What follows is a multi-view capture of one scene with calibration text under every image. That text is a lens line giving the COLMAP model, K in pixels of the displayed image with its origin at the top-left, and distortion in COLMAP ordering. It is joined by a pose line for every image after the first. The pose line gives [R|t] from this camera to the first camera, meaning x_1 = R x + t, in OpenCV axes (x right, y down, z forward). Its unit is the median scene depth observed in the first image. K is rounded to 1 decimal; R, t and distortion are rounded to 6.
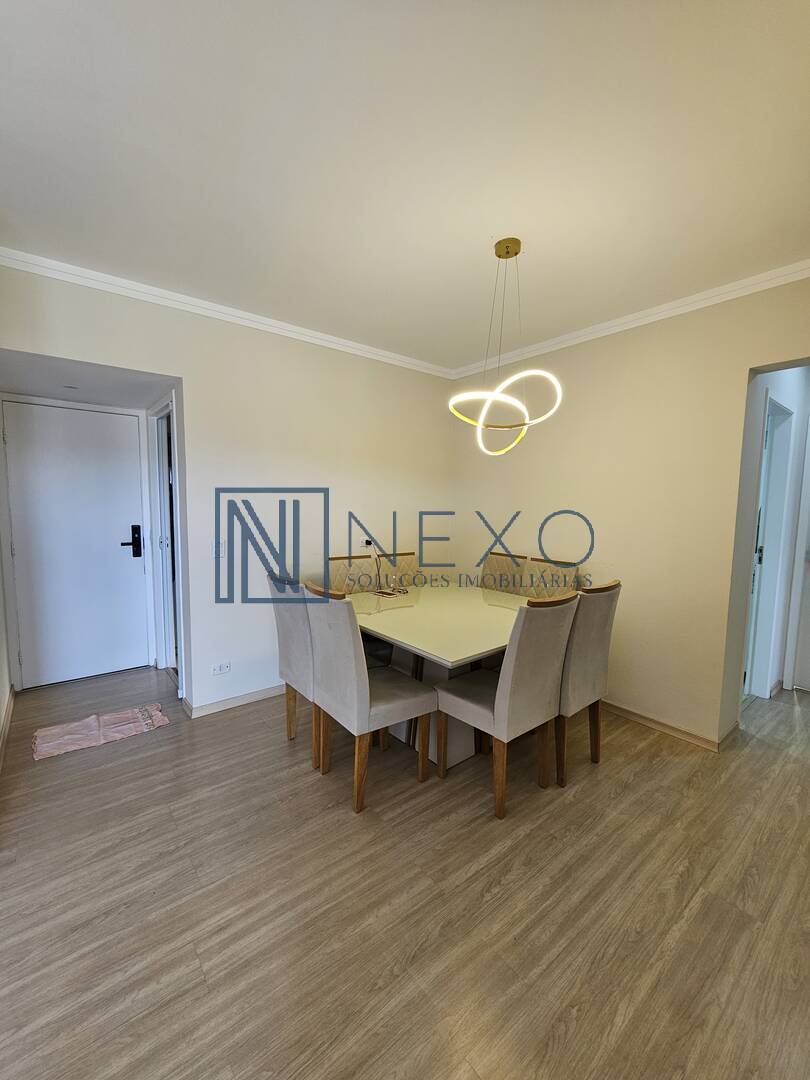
lens RADIAL K [[439.9, 0, 409.6], [0, 439.9, 541.1], [0, 0, 1]] dist [0.002567, 0.000639]
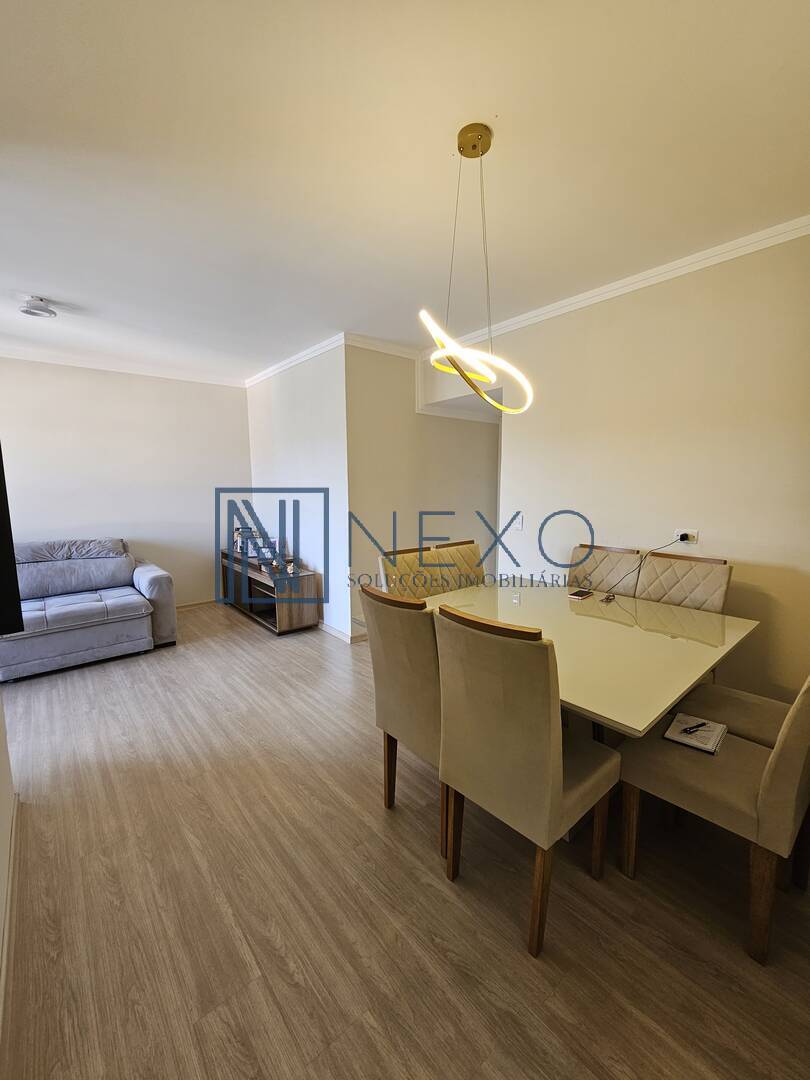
lens RADIAL K [[439.9, 0, 411.0], [0, 439.9, 538.3], [0, 0, 1]] dist [0.002567, 0.000639]
pose [[0.030744, 0.101630, -0.994347, 1.482632], [-0.082398, 0.991689, 0.098810, -0.089484], [0.996125, 0.078895, 0.038863, 1.271121]]
